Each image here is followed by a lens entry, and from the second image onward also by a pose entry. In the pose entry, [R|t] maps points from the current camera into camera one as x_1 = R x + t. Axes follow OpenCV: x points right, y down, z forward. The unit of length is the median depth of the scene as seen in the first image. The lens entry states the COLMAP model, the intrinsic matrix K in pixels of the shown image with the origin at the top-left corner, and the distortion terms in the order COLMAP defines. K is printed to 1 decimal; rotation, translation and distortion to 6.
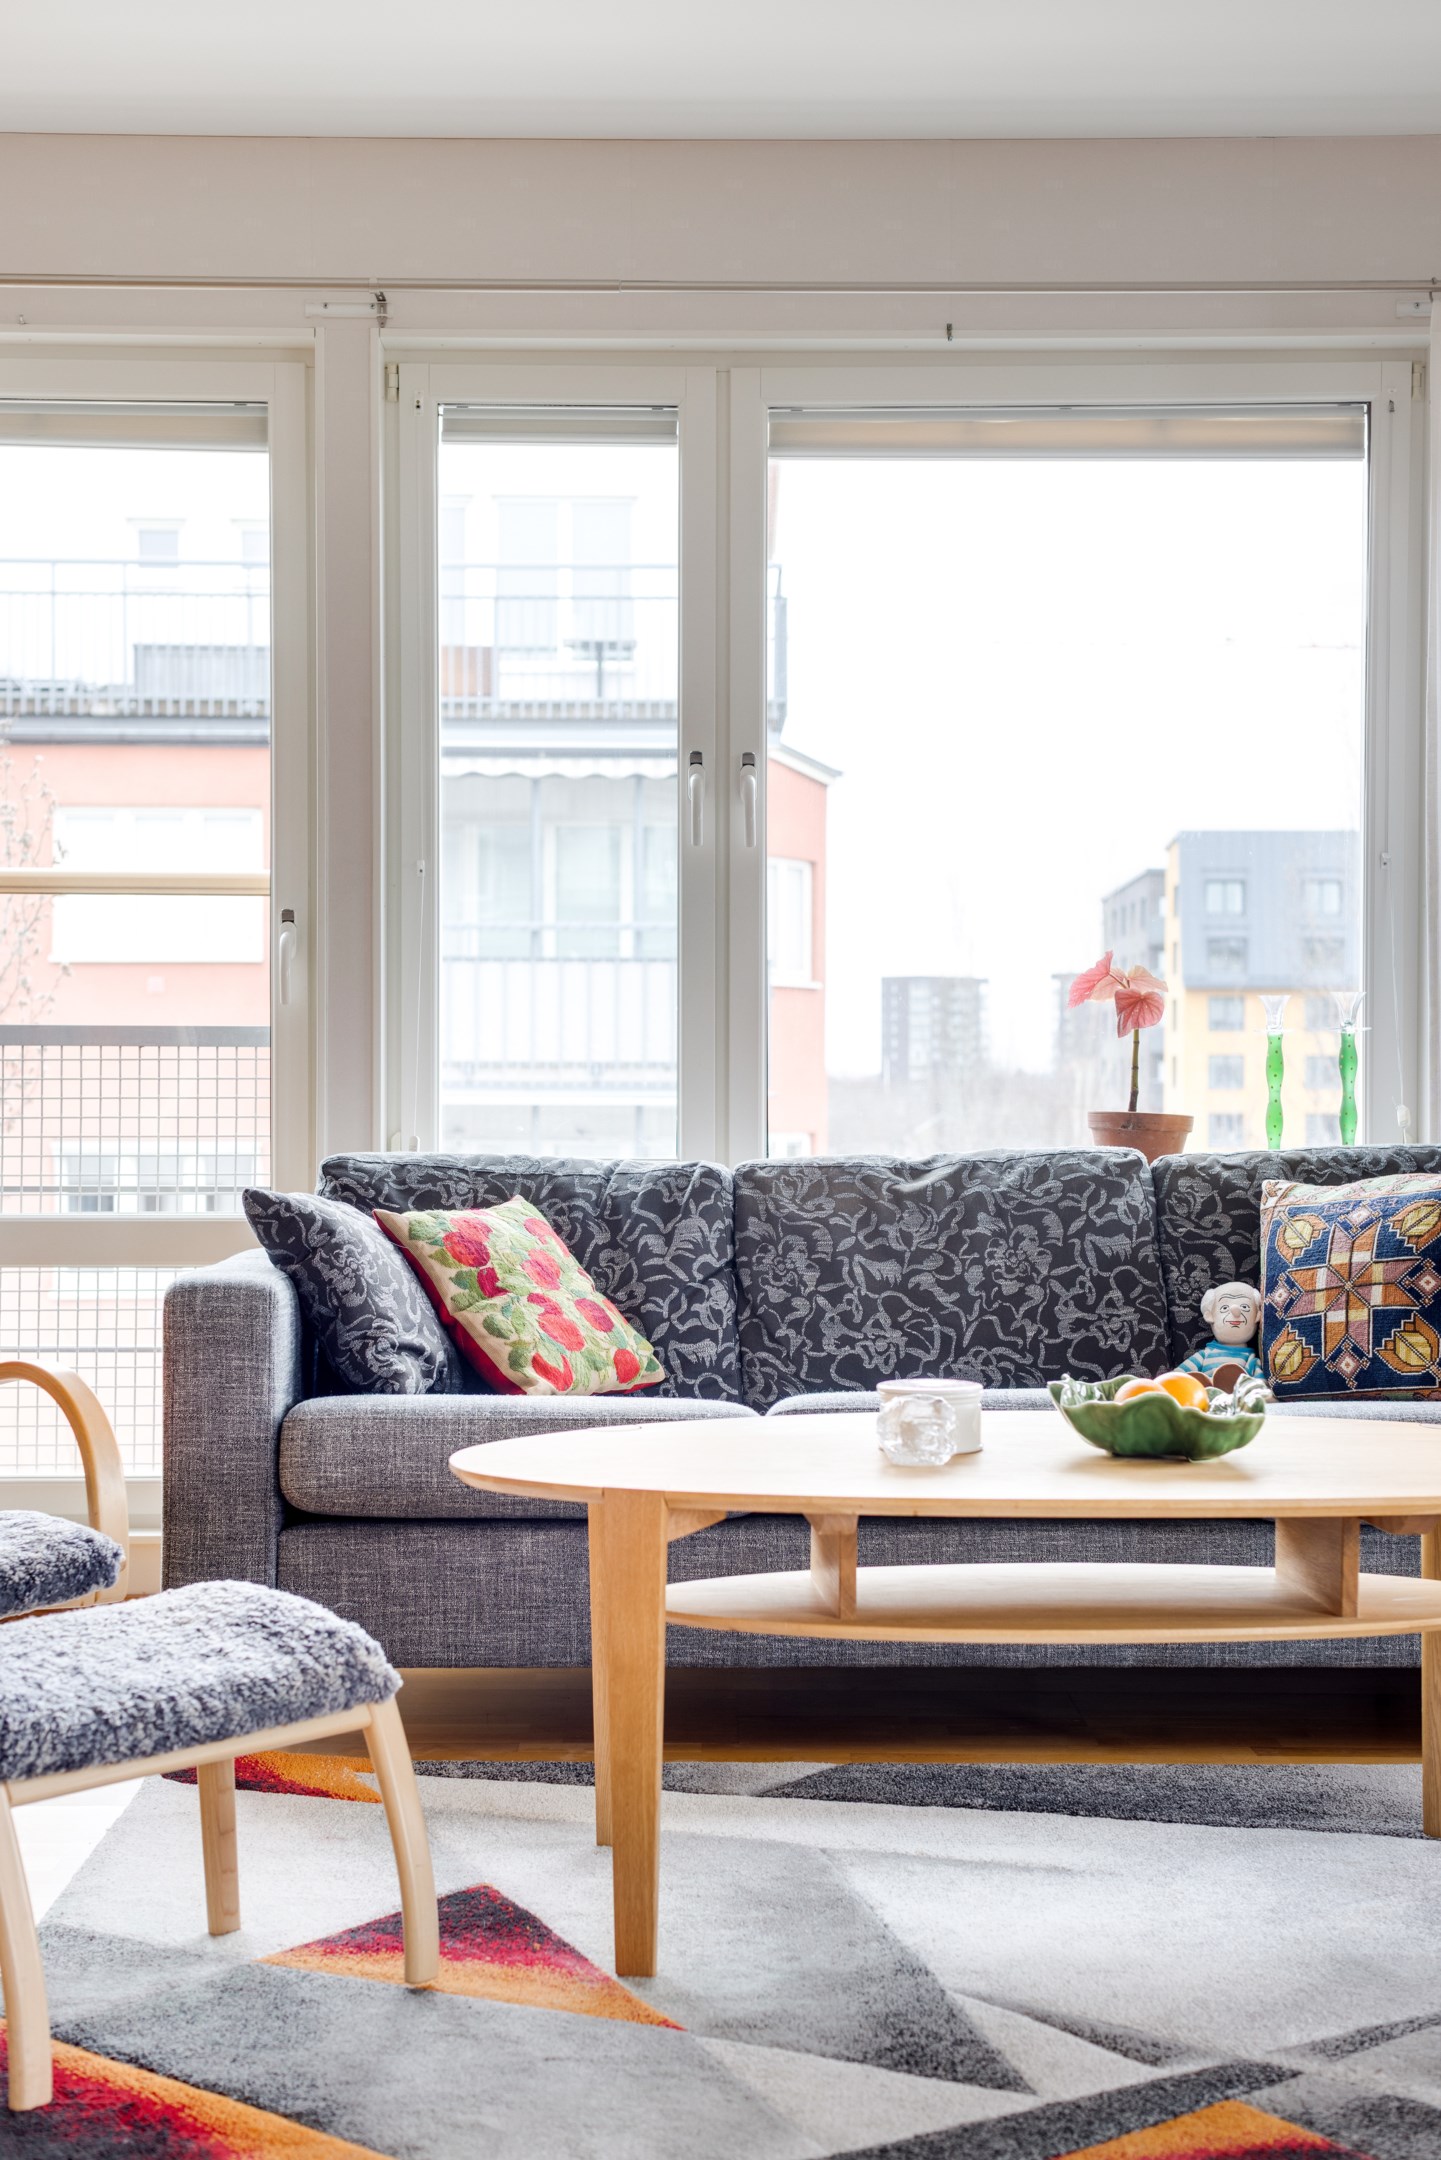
lens RADIAL K [[3121.0, 0, 677.4], [0, 3121.0, 1100.8], [0, 0, 1]] dist [0.141530, 0.000000]
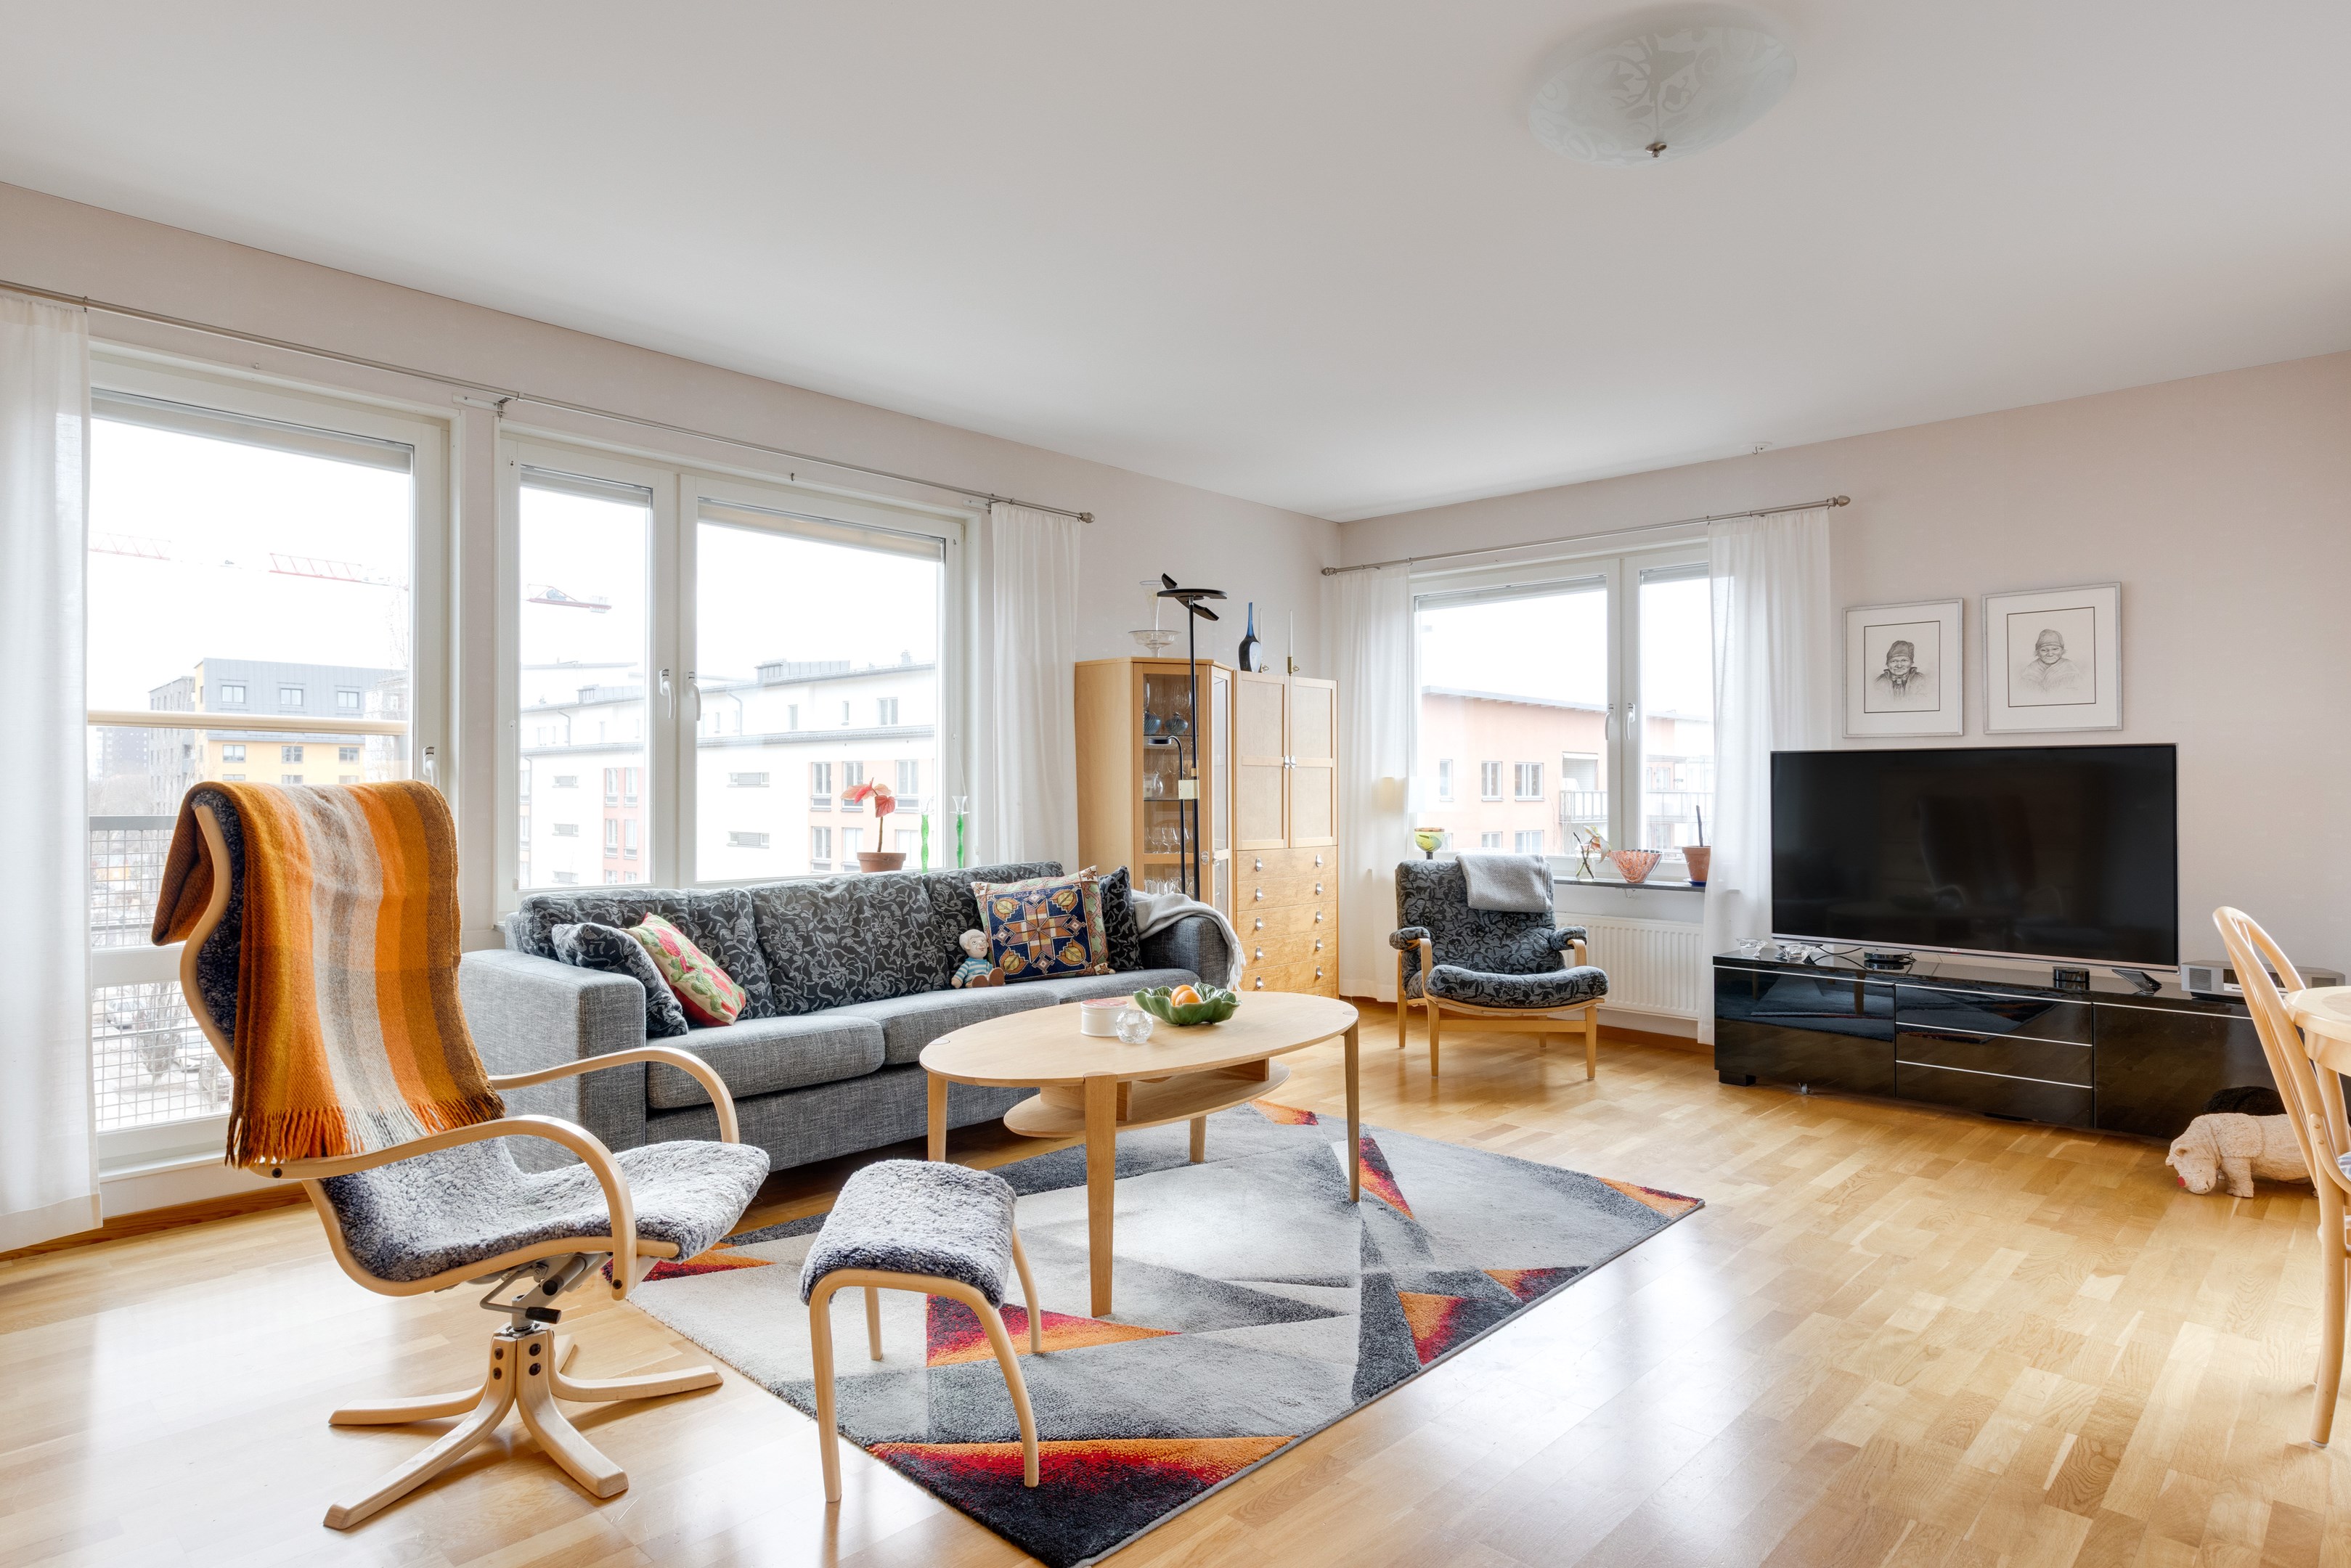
lens RADIAL K [[1308.8, 0, 1140.8], [0, 1308.8, 779.5], [0, 0, 1]] dist [0.012418, 0.001120]
pose [[0.698391, 0.005366, 0.715696, -0.404230], [0.004496, 0.999919, -0.011884, -0.037684], [-0.715702, 0.011517, 0.698310, 0.263467]]
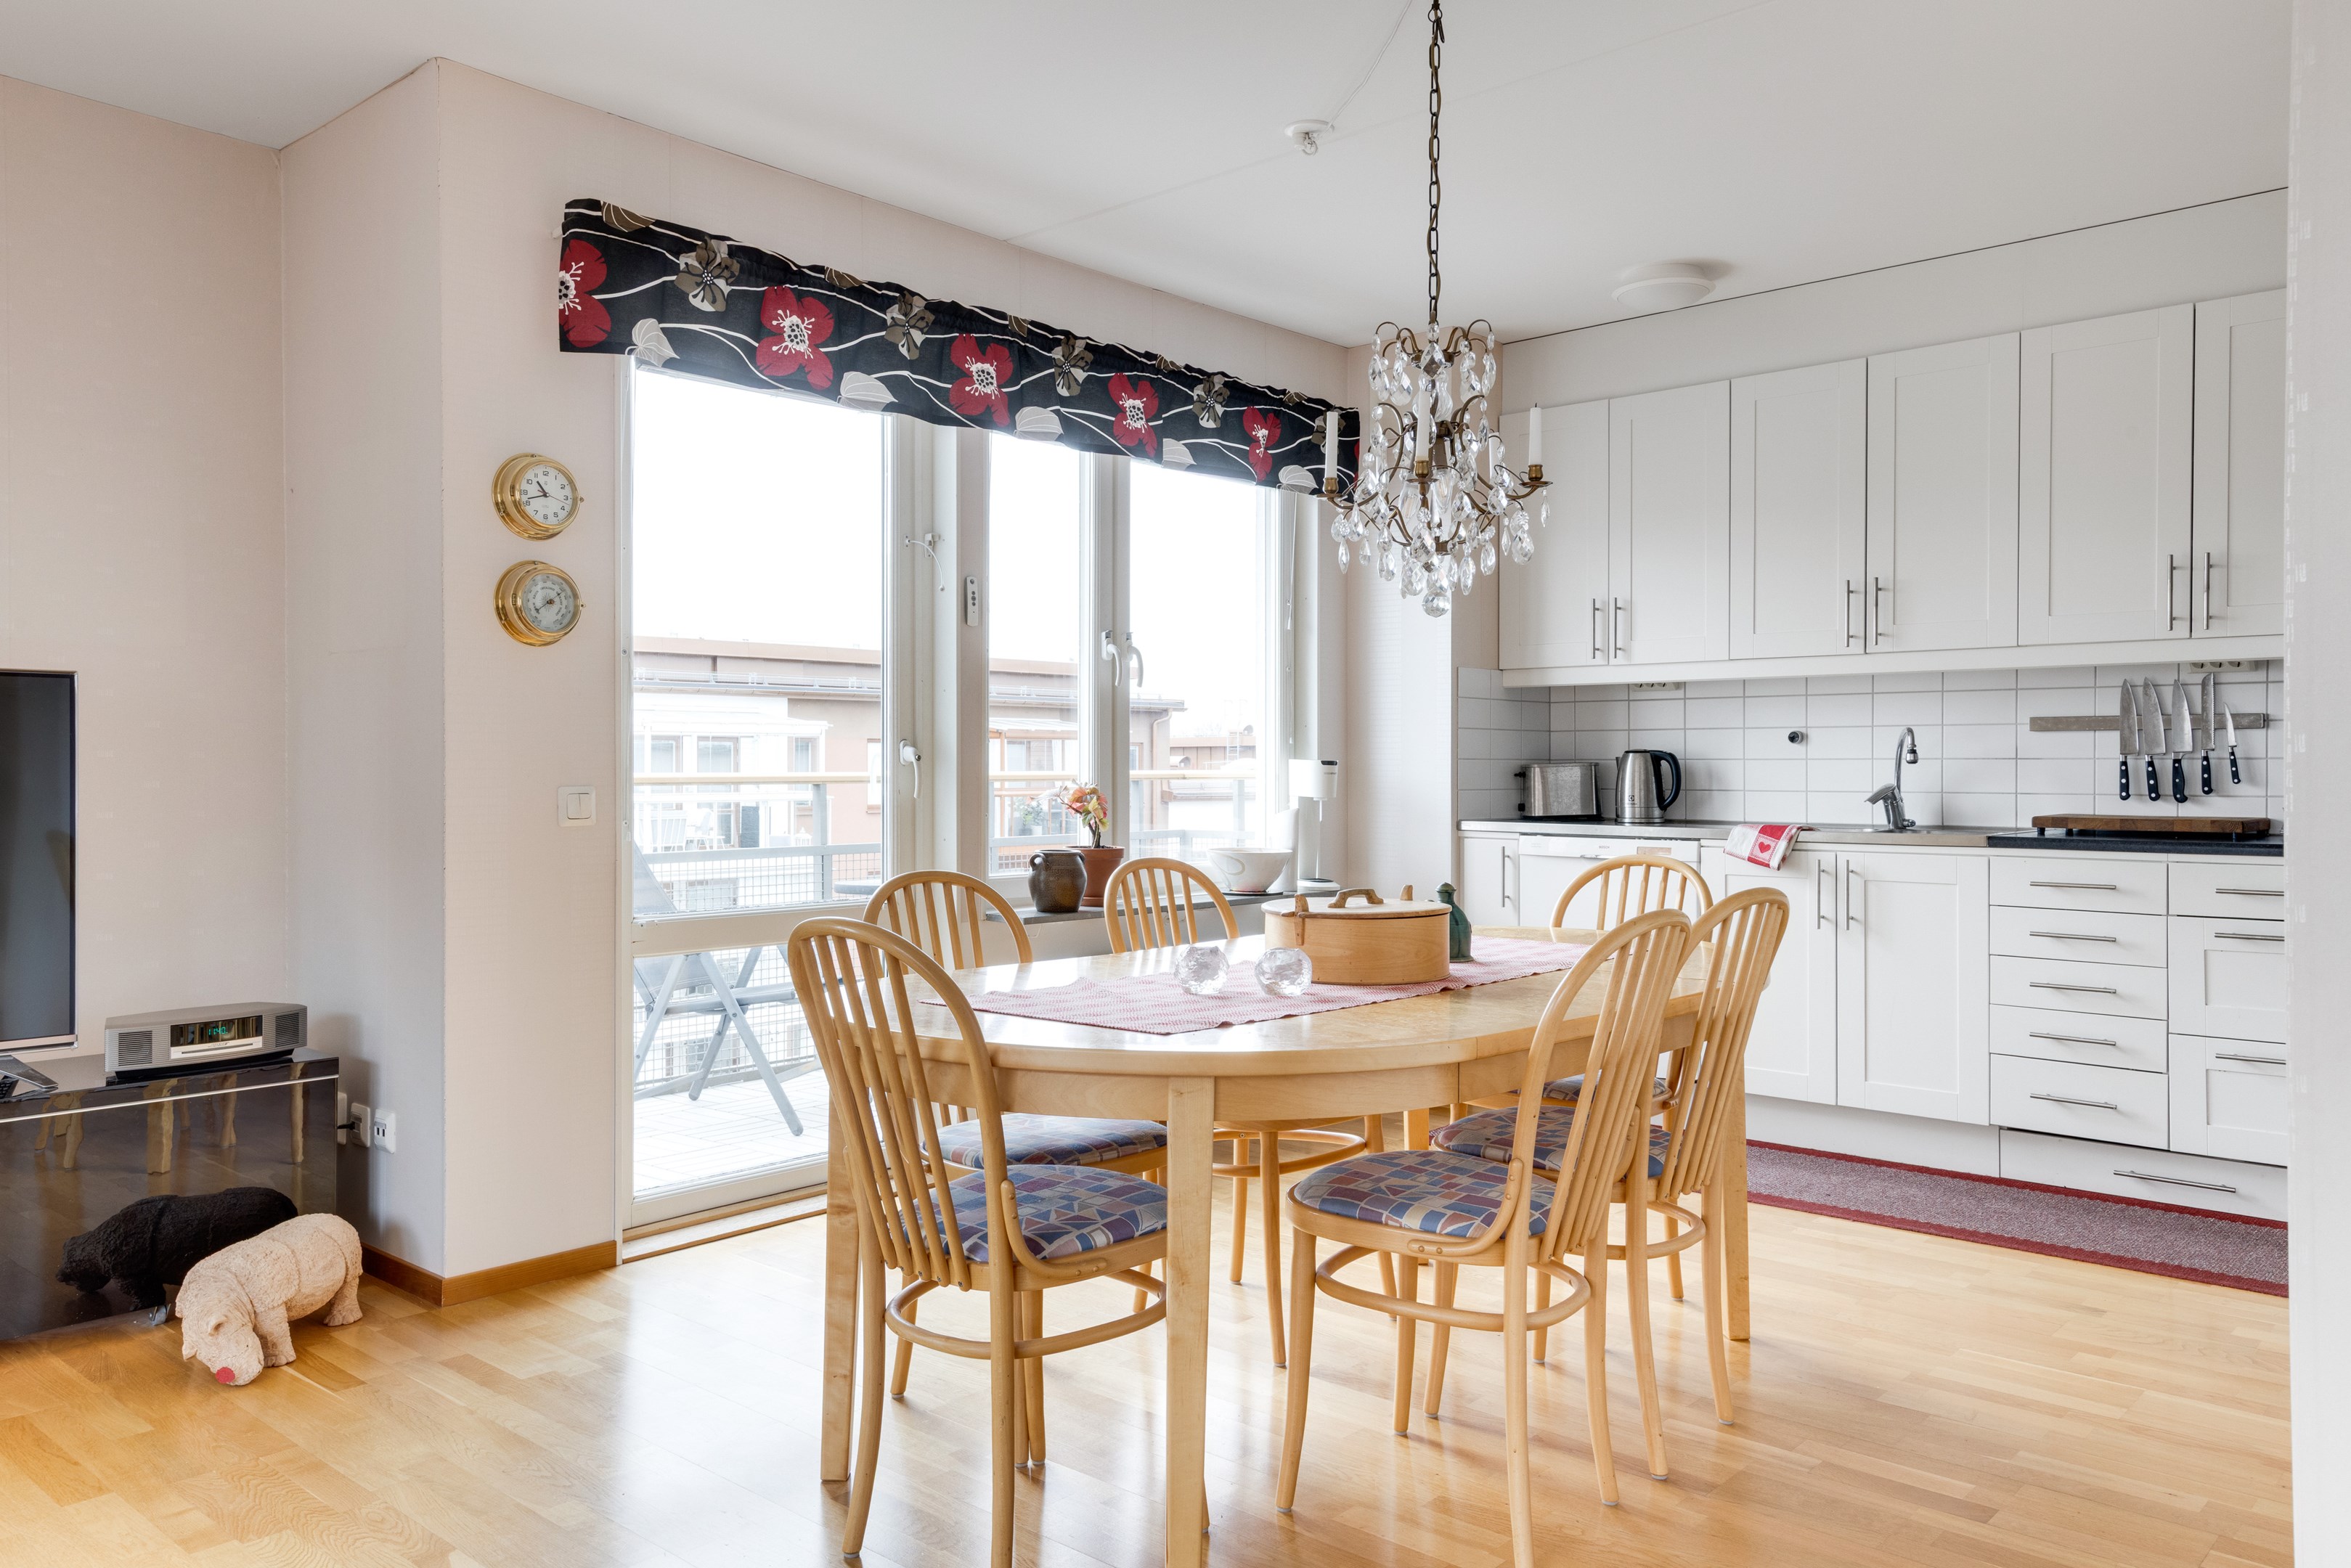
lens RADIAL K [[1703.7, 0, 1168.8], [0, 1703.7, 769.4], [0, 0, 1]] dist [0.022504, -0.000938]
pose [[-0.751368, -0.005558, 0.659860, -0.105048], [0.001986, 0.999941, 0.010685, -0.035475], [-0.659880, 0.009339, -0.751313, 0.599975]]
